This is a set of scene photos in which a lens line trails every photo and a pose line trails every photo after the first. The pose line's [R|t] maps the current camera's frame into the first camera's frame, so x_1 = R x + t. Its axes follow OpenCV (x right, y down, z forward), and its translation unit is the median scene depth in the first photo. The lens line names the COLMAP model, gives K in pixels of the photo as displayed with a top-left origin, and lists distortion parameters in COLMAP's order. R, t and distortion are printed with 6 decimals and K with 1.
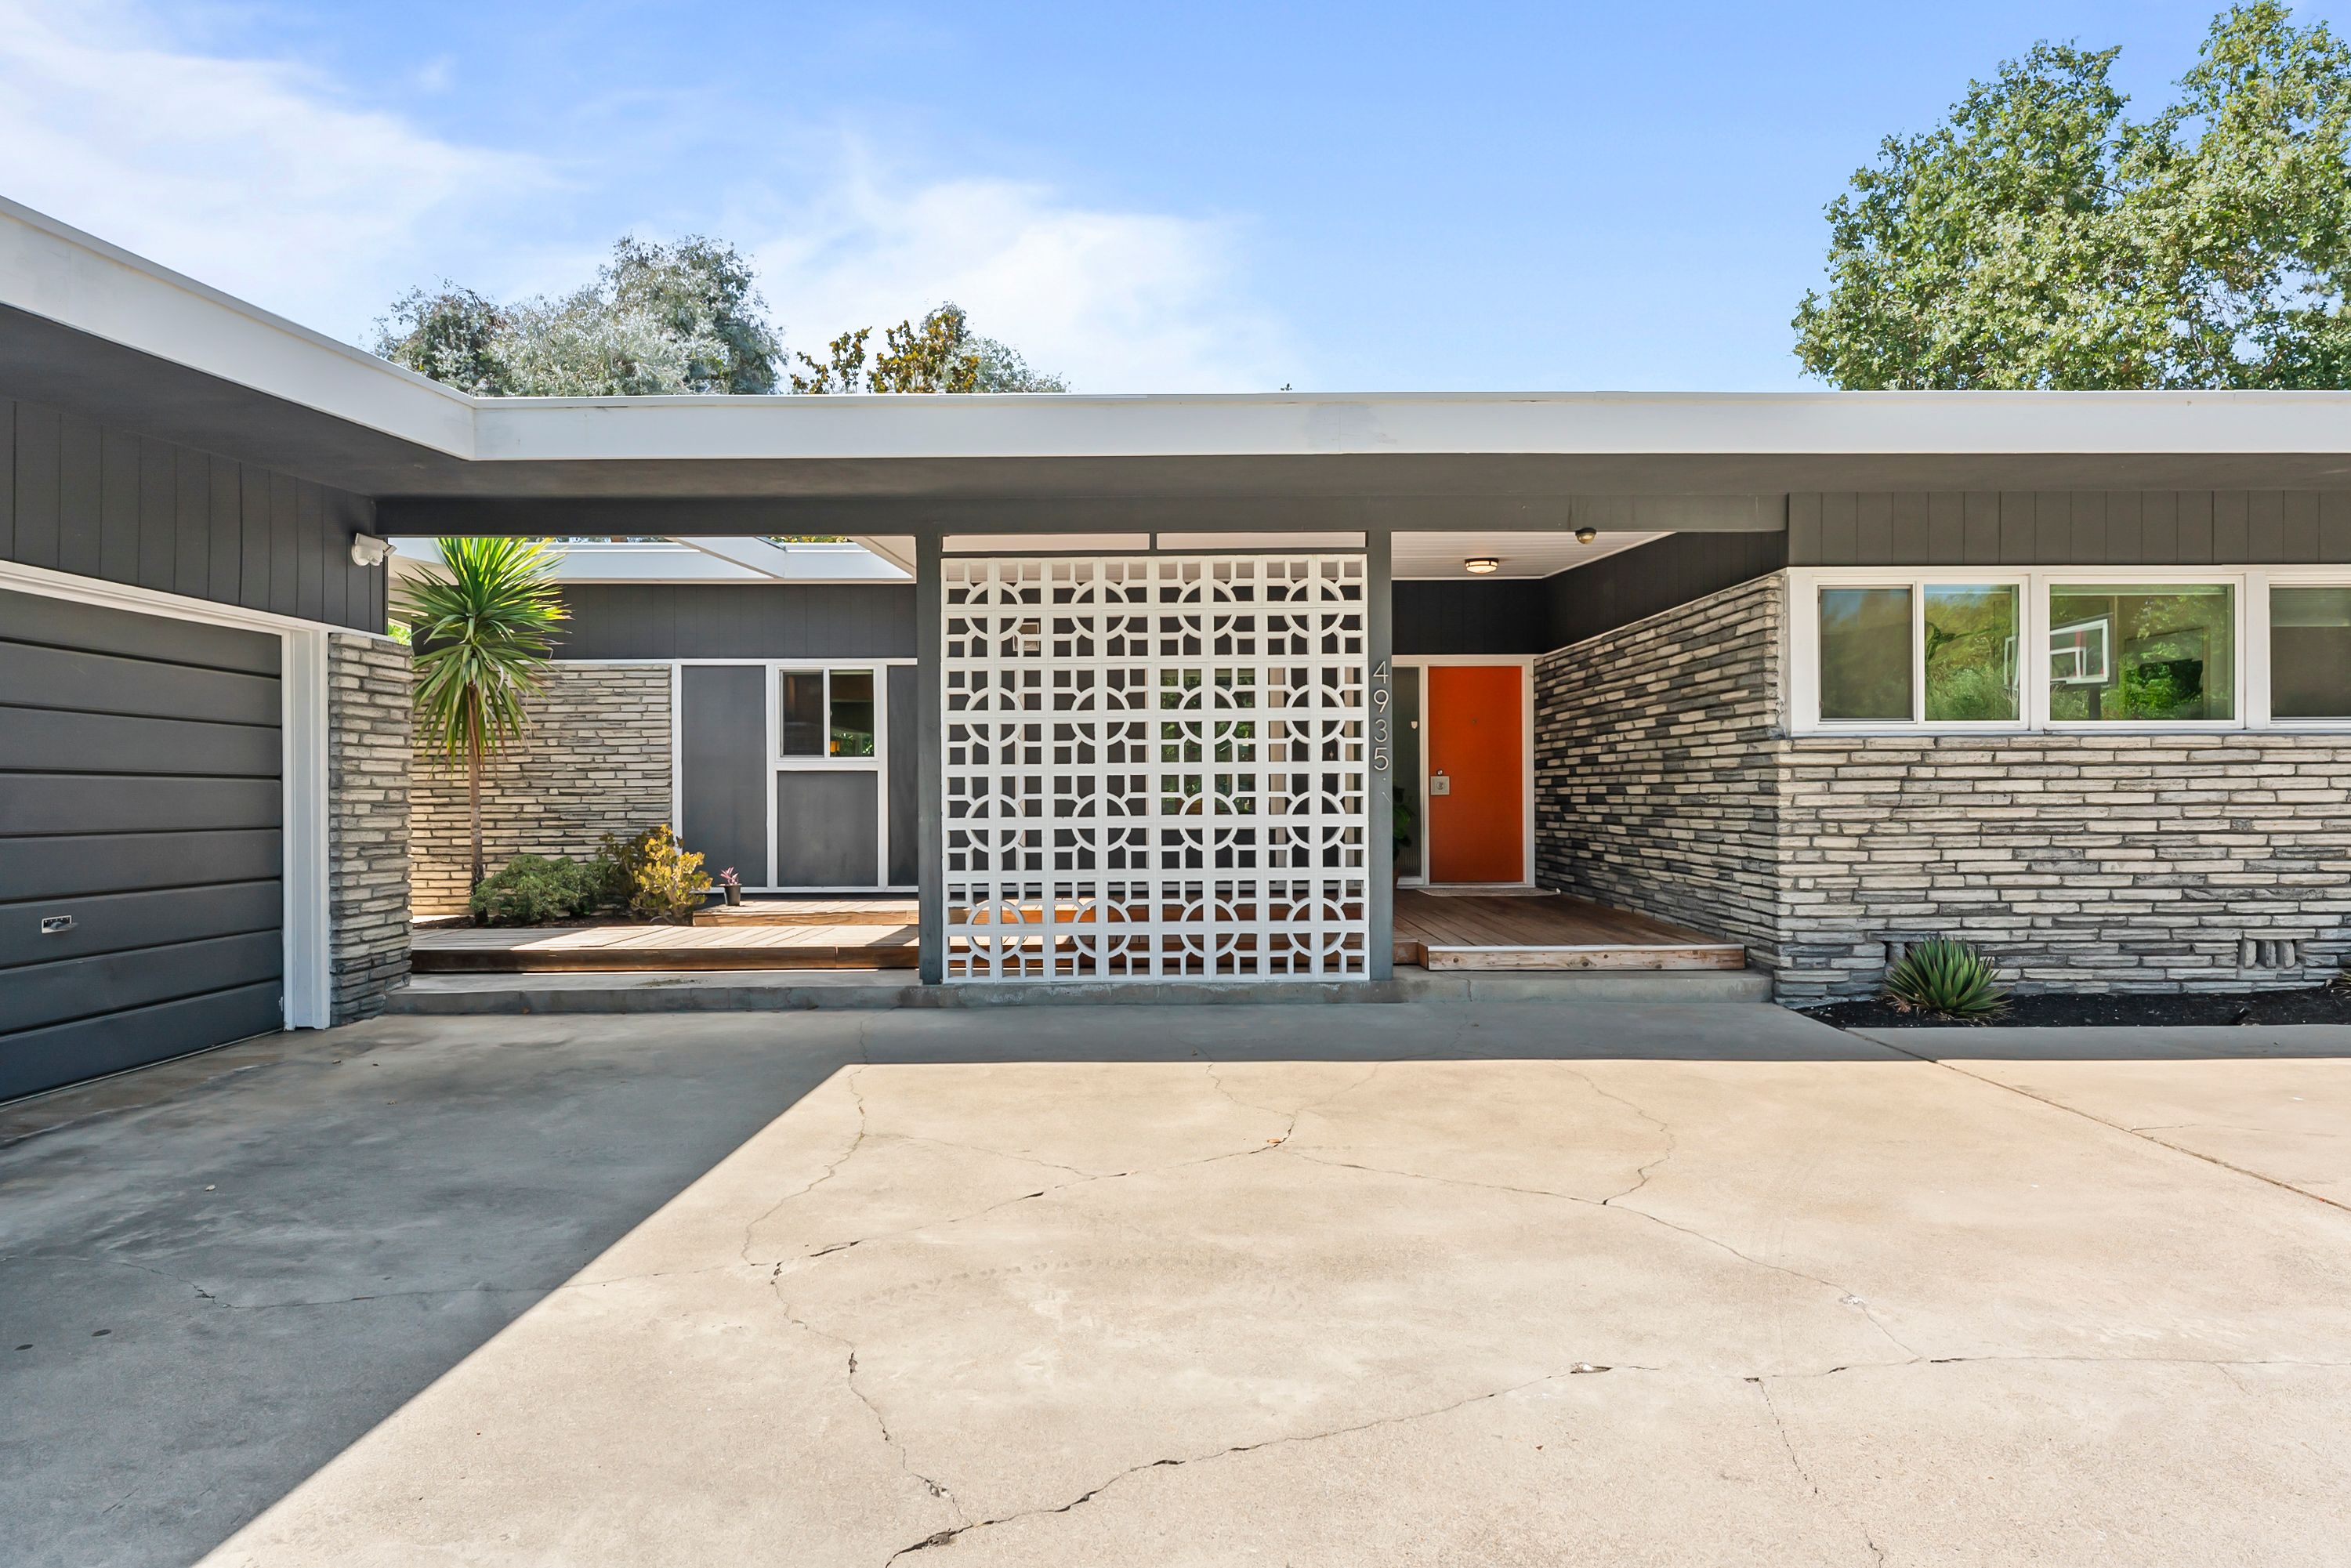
lens RADIAL K [[1227.6, 0, 1174.8], [0, 1227.6, 787.7], [0, 0, 1]] dist [0.000583, 0.000369]
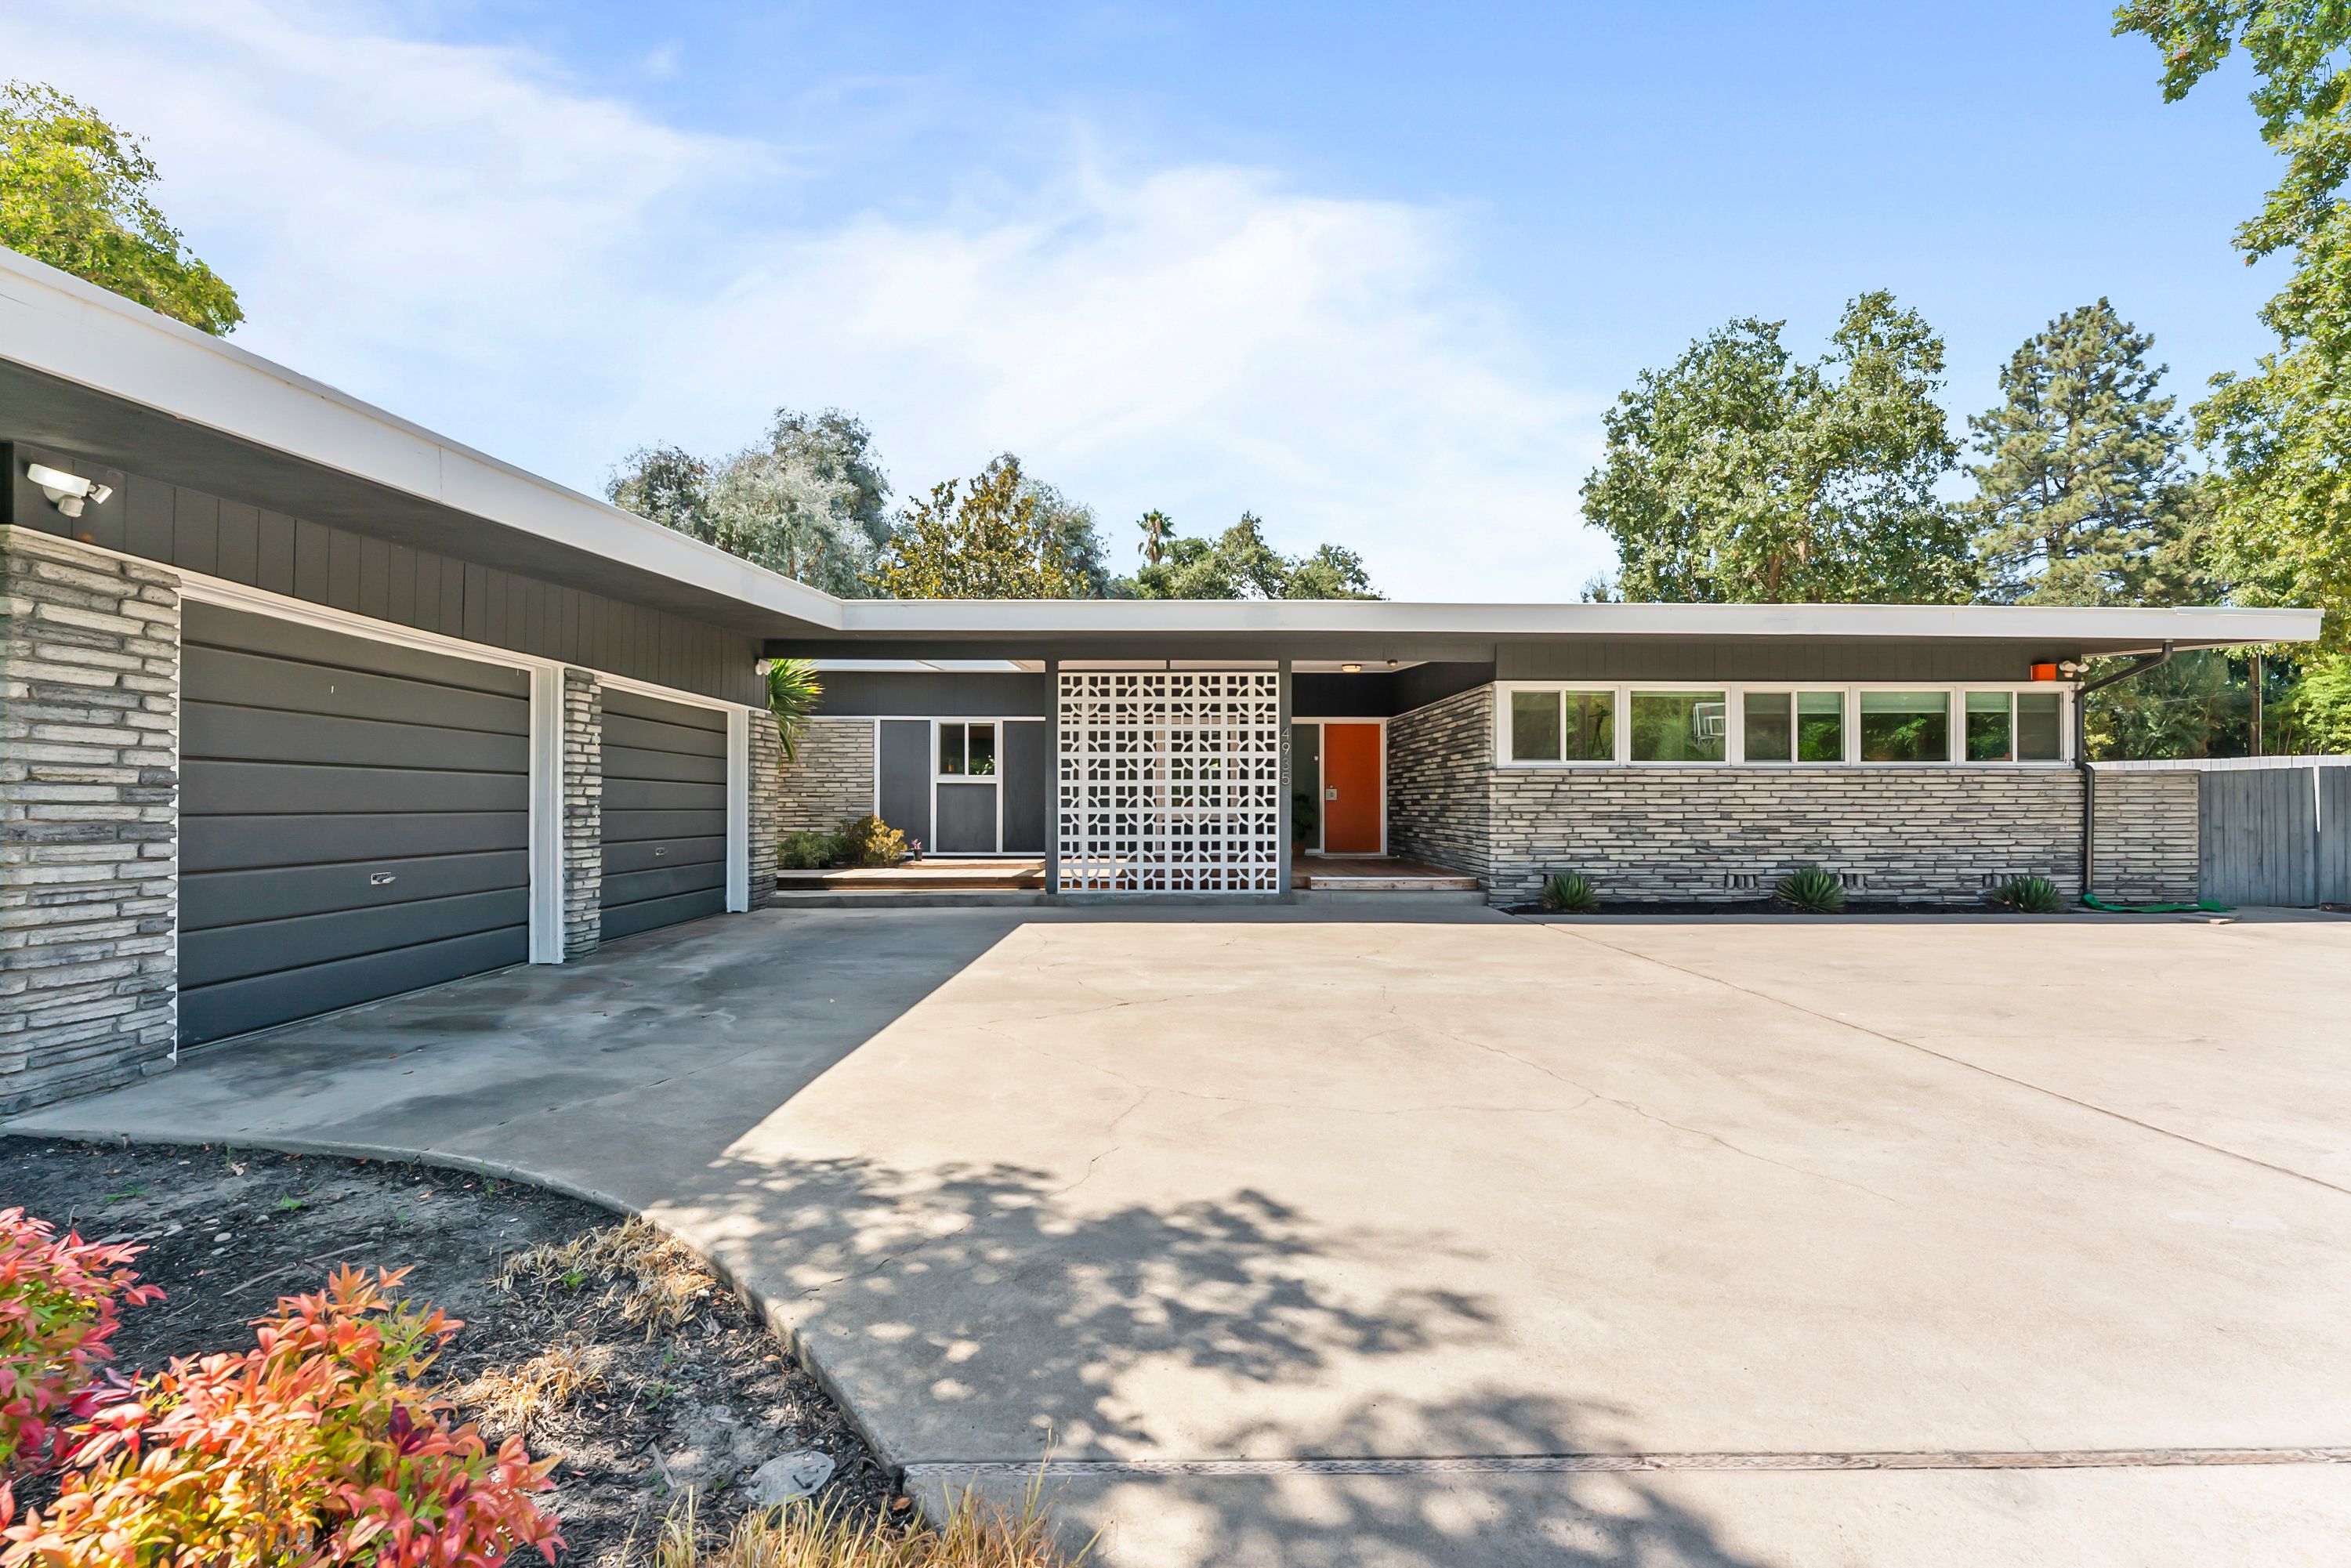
lens RADIAL K [[987.4, 0, 1168.7], [0, 987.4, 789.4], [0, 0, 1]] dist [-0.000220, -0.000236]
pose [[0.999934, 0.006779, 0.009244, -0.019944], [-0.006674, 0.999914, -0.011320, 0.008350], [-0.009320, 0.011258, 0.999893, -0.363742]]
